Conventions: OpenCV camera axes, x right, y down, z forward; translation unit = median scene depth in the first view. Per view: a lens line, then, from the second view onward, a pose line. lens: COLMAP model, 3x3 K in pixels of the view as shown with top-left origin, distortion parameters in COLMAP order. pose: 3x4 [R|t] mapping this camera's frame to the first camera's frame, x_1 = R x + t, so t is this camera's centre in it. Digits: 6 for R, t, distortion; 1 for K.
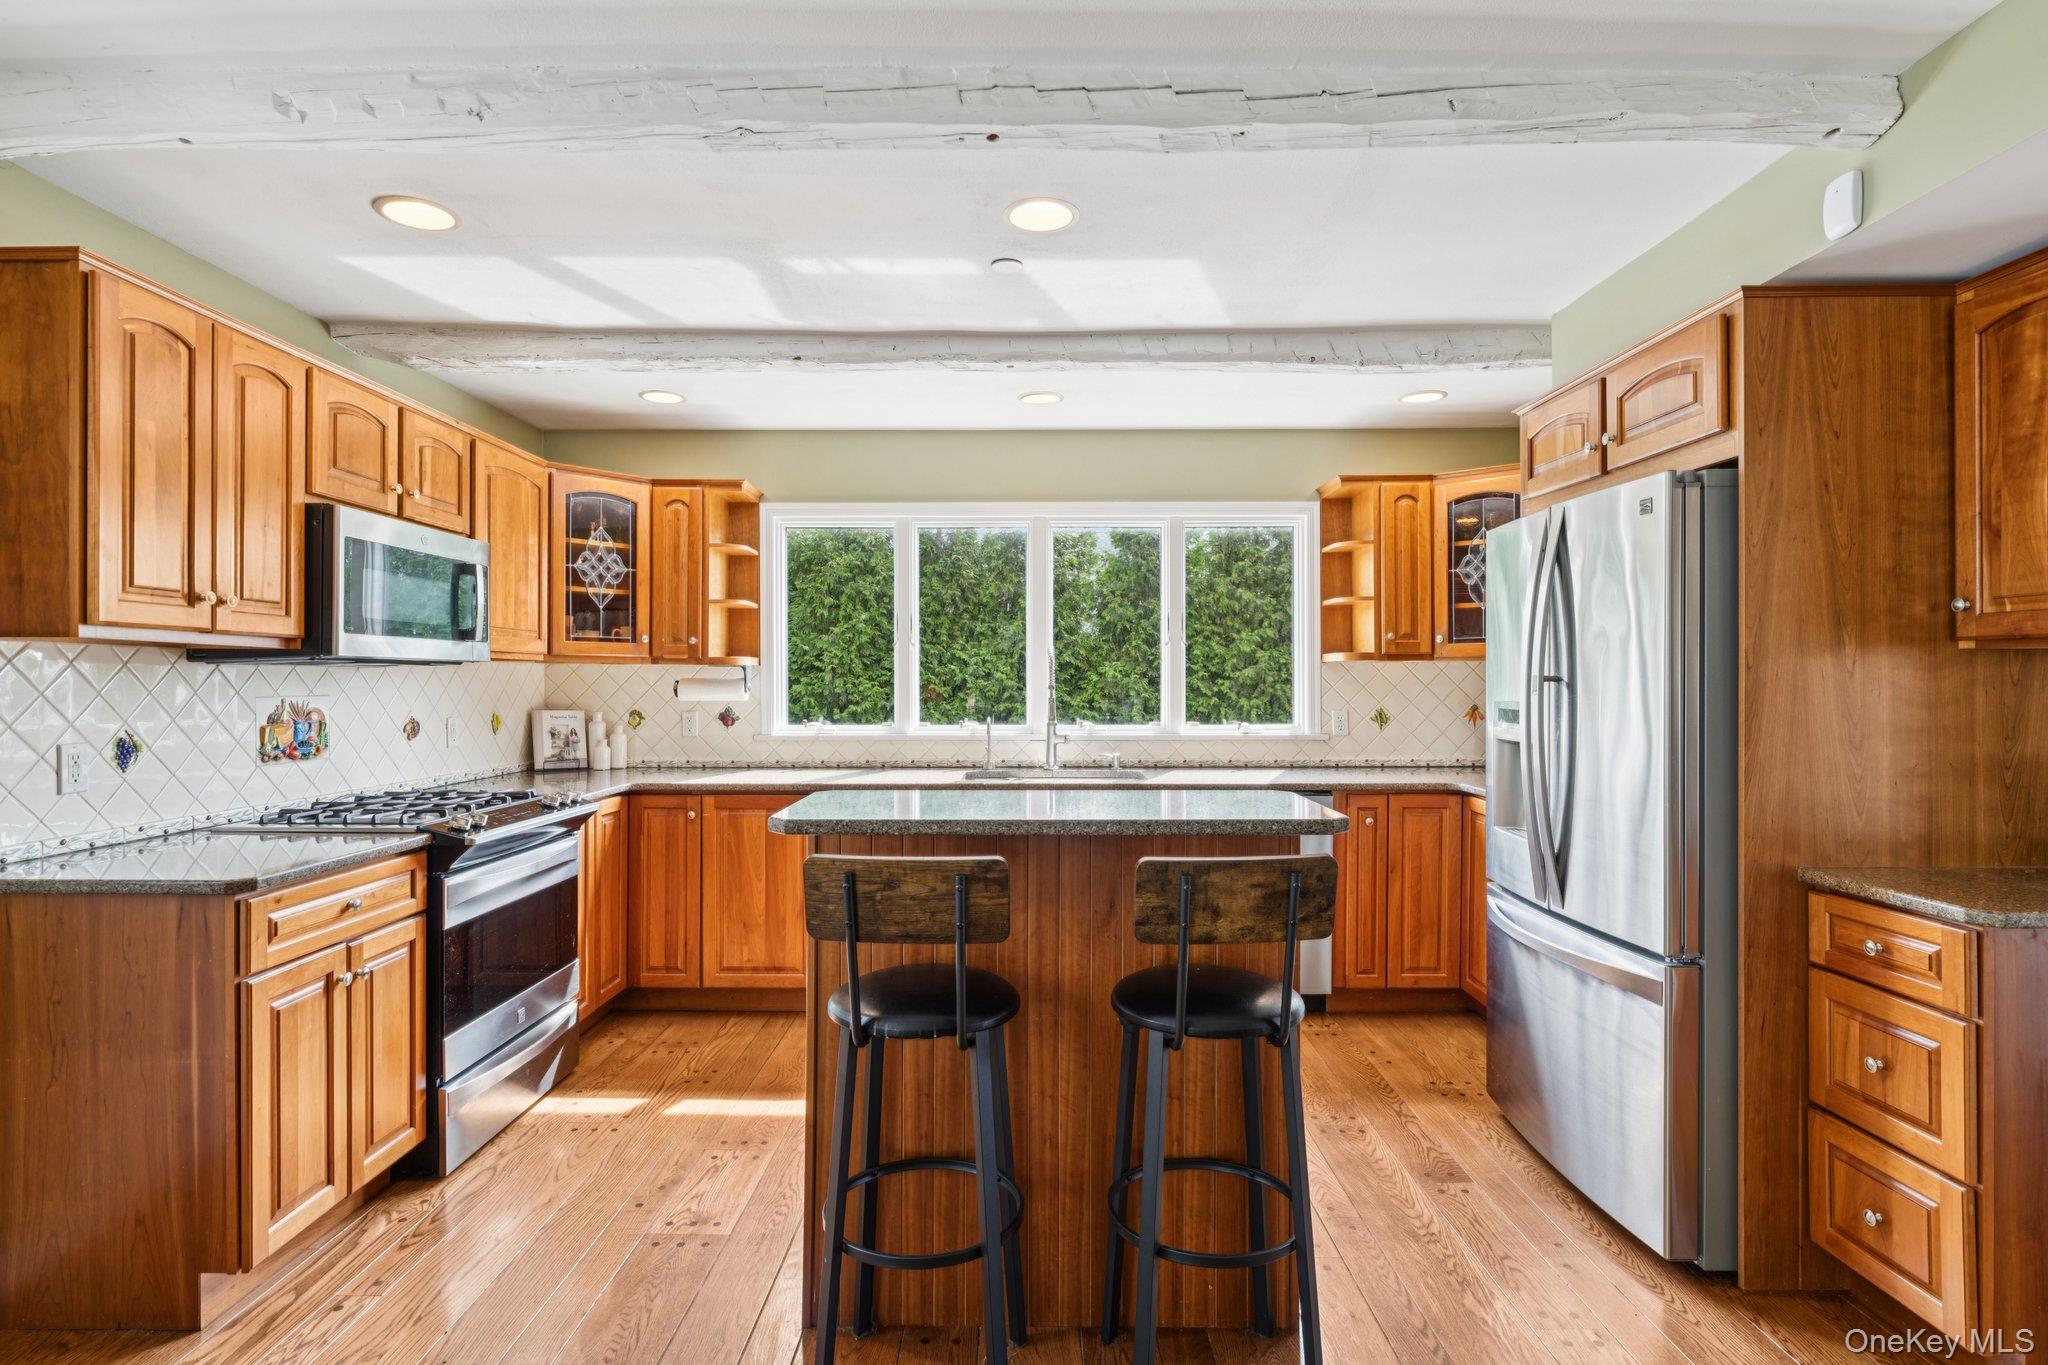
lens RADIAL K [[1008.8, 0, 1024.0], [0, 1008.8, 682.5], [0, 0, 1]] dist [0.001231, -0.000266]
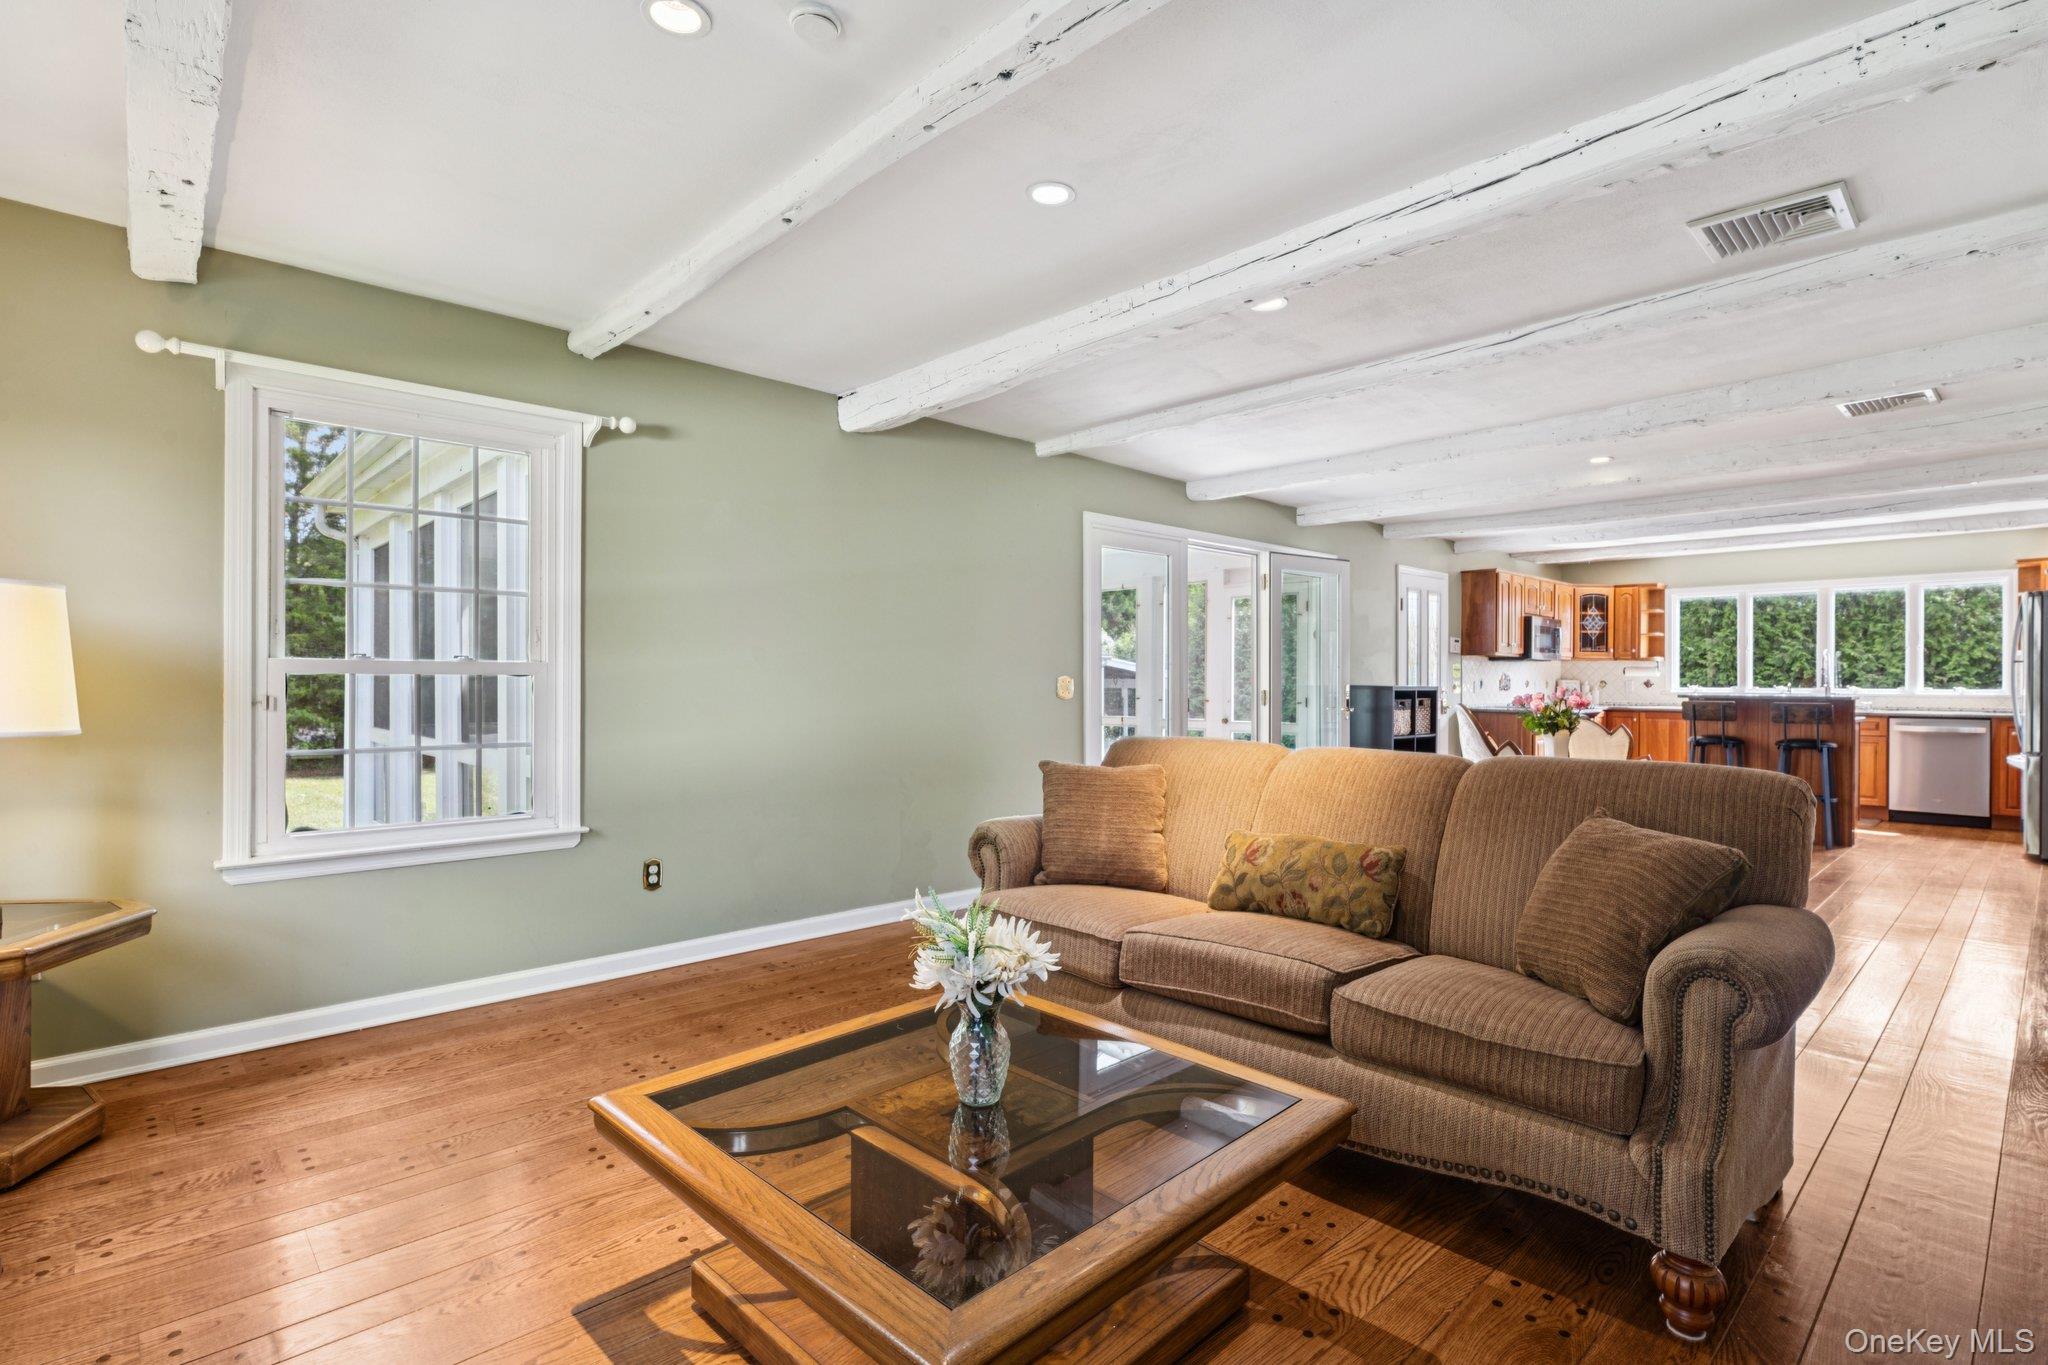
lens RADIAL K [[982.3, 0, 1023.3], [0, 982.3, 687.7], [0, 0, 1]] dist [0.002309, 0.001079]
pose [[0.689488, 0.008087, -0.724252, 0.473364], [-0.005145, 0.999967, 0.006268, 0.050964], [0.724279, -0.000596, 0.689506, -2.148625]]
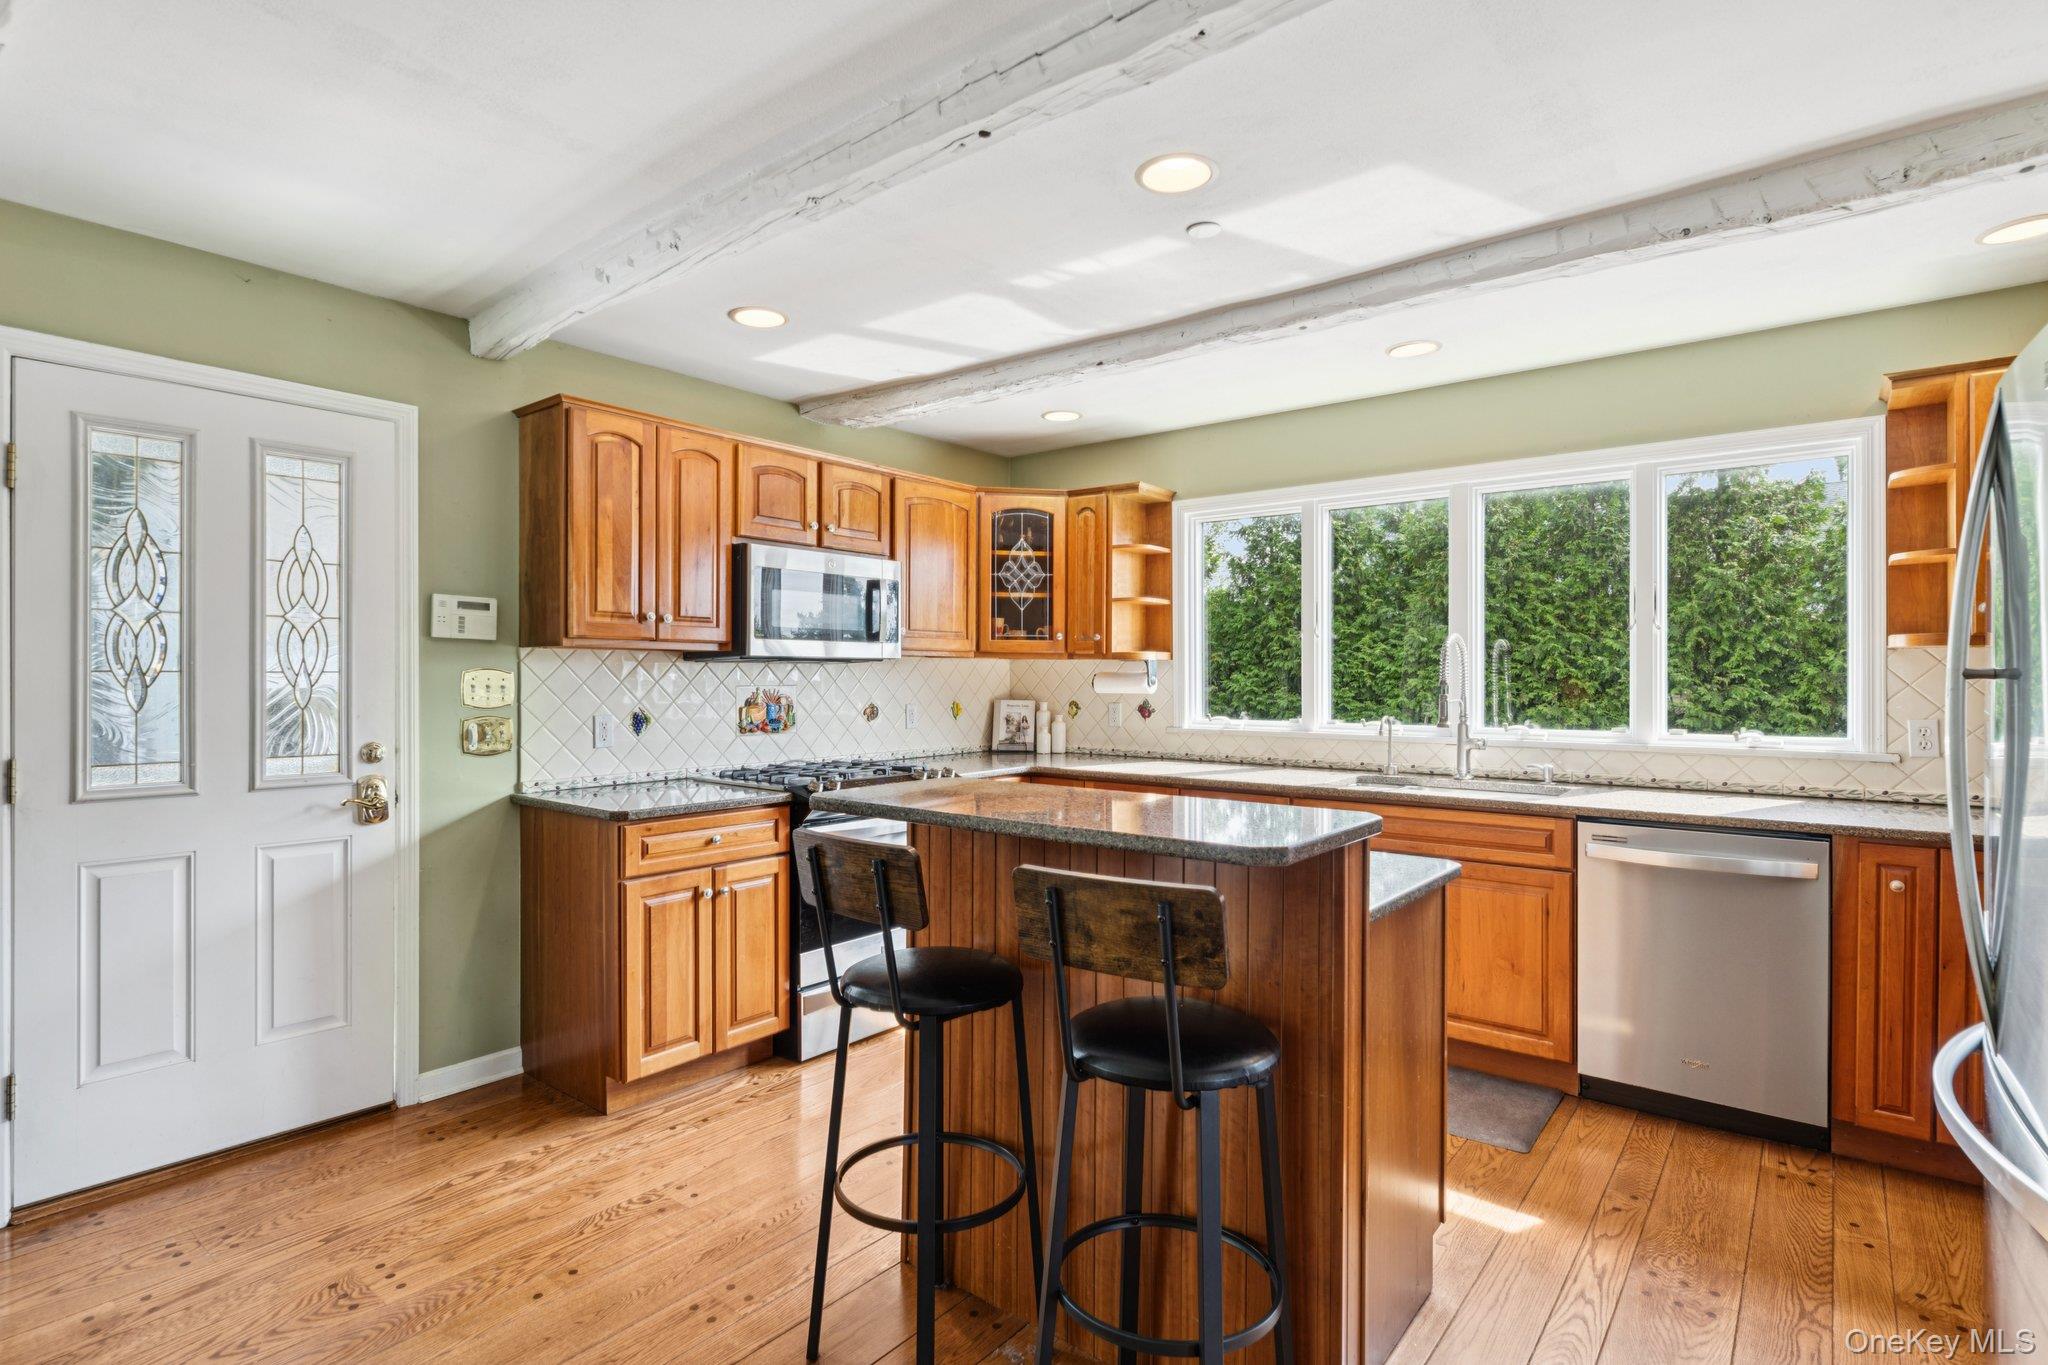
lens RADIAL K [[1013.7, 0, 1026.2], [0, 1013.7, 678.5], [0, 0, 1]] dist [0.001091, -0.000107]
pose [[0.786919, 0.003963, -0.617044, 0.354890], [-0.002288, 0.999991, 0.003504, -0.001385], [0.617052, -0.001346, 0.786921, 0.131702]]
